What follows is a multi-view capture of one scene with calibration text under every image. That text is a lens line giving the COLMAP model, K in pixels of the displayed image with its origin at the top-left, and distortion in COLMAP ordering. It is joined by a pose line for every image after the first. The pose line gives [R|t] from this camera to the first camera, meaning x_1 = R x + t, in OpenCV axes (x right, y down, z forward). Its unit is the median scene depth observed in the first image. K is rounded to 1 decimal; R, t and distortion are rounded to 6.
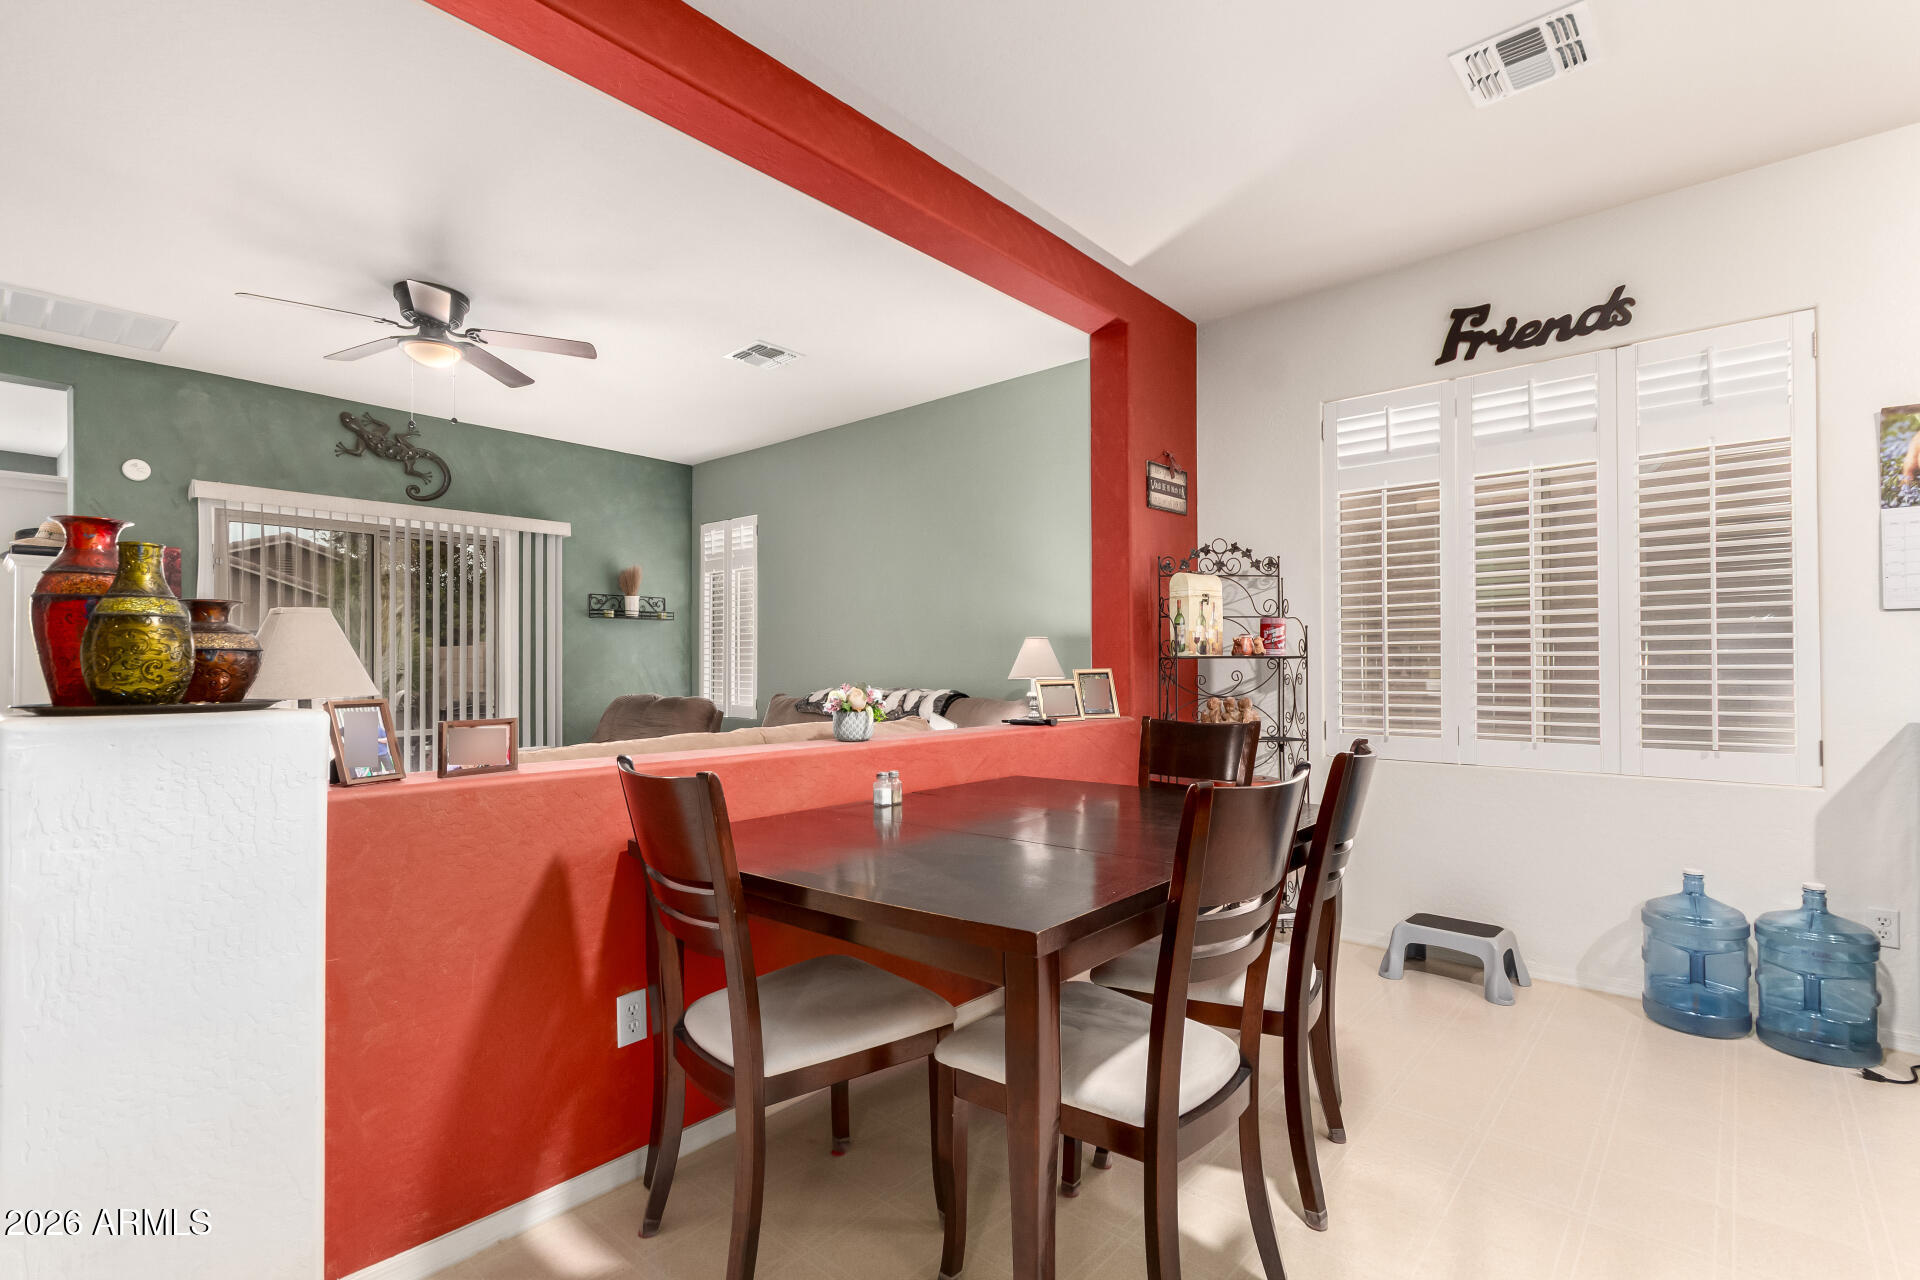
lens RADIAL K [[872.3, 0, 964.1], [0, 872.3, 677.6], [0, 0, 1]] dist [-0.002243, 0.000002]
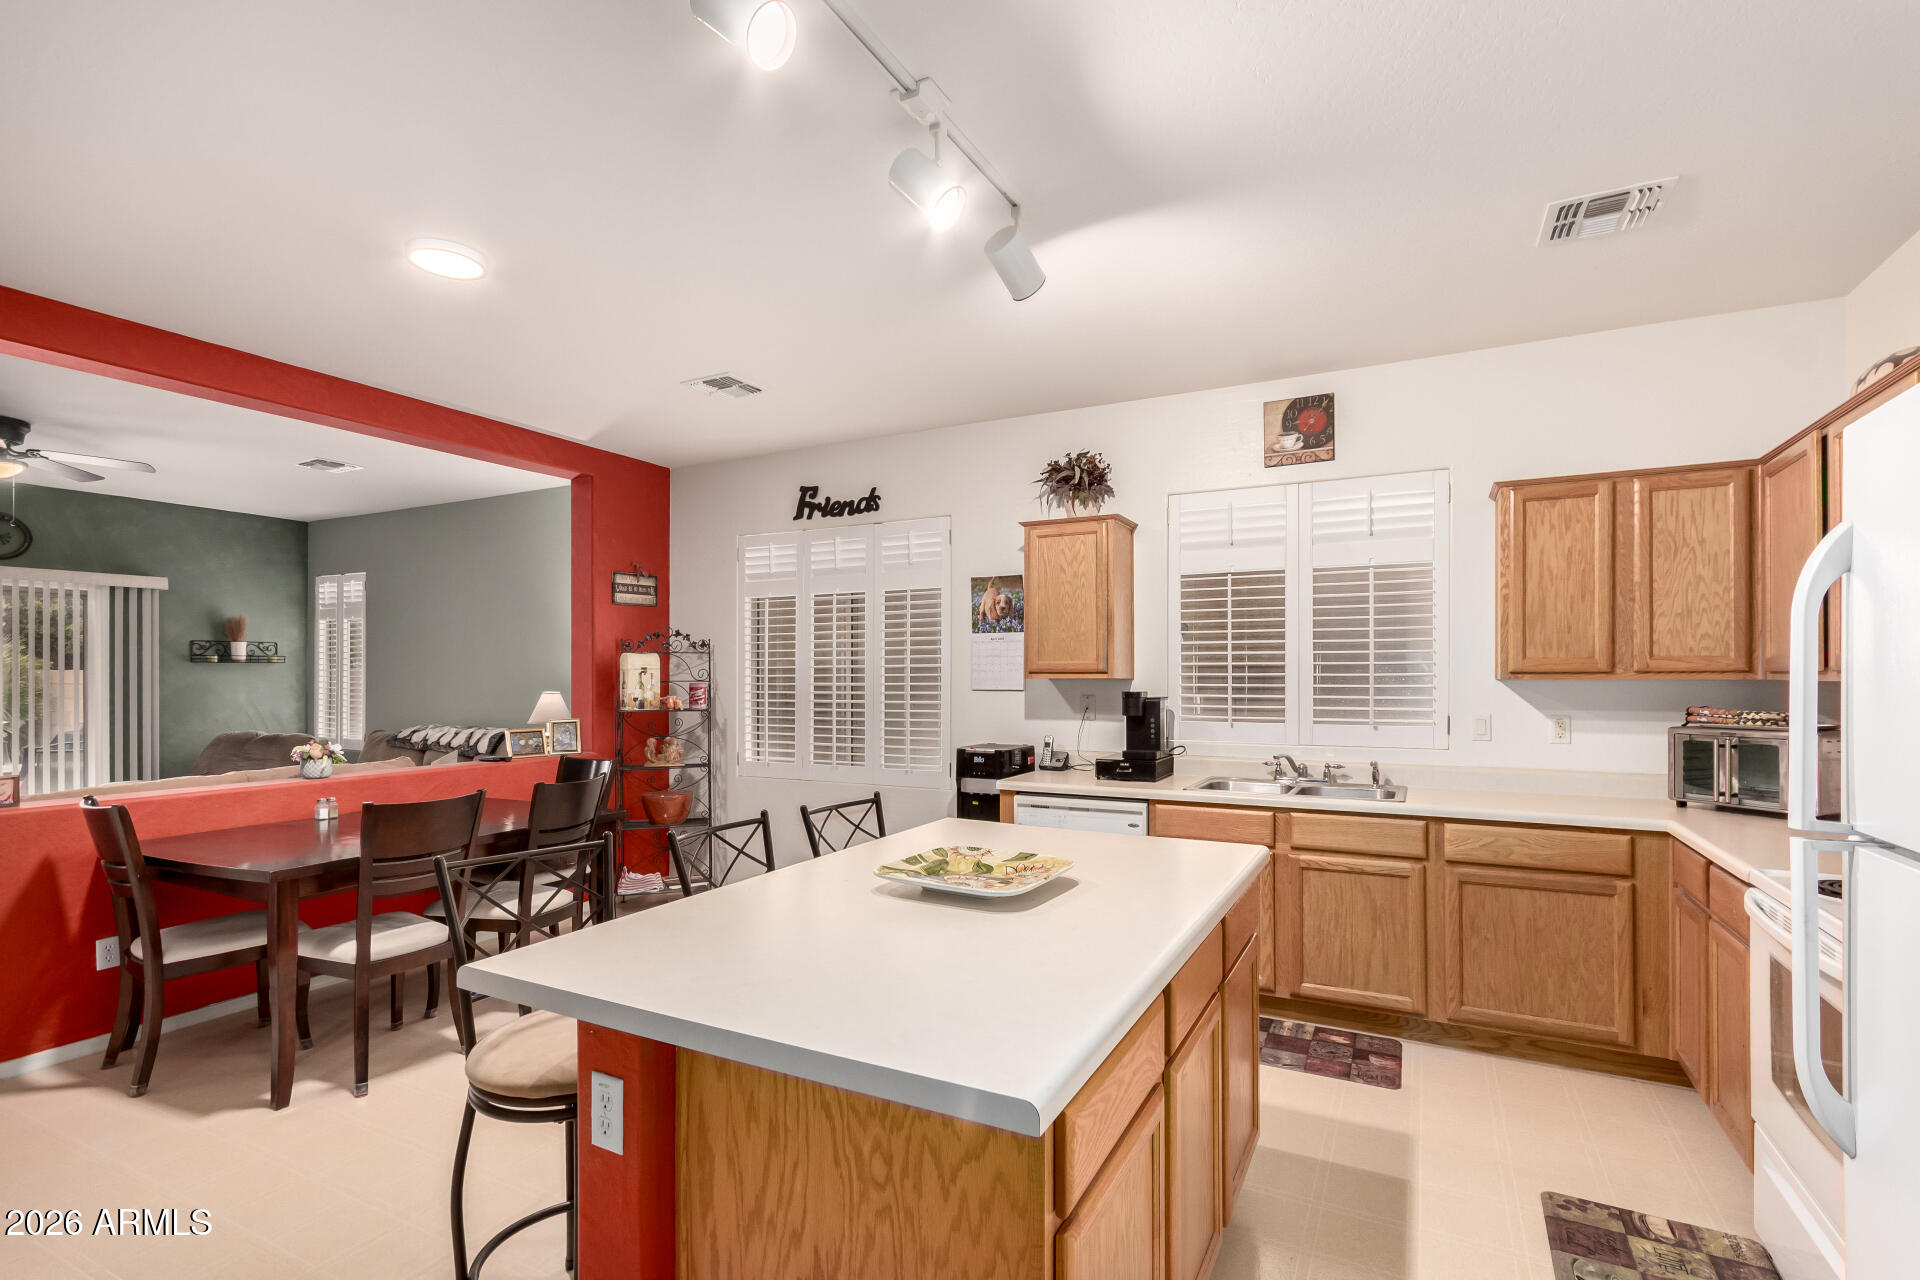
lens RADIAL K [[885.3, 0, 960.8], [0, 885.3, 686.5], [0, 0, 1]] dist [0.000530, -0.000912]
pose [[0.970995, -0.002447, 0.239089, 0.438783], [0.002694, 0.999996, -0.000706, -0.061445], [-0.239087, 0.001329, 0.970997, -0.567329]]
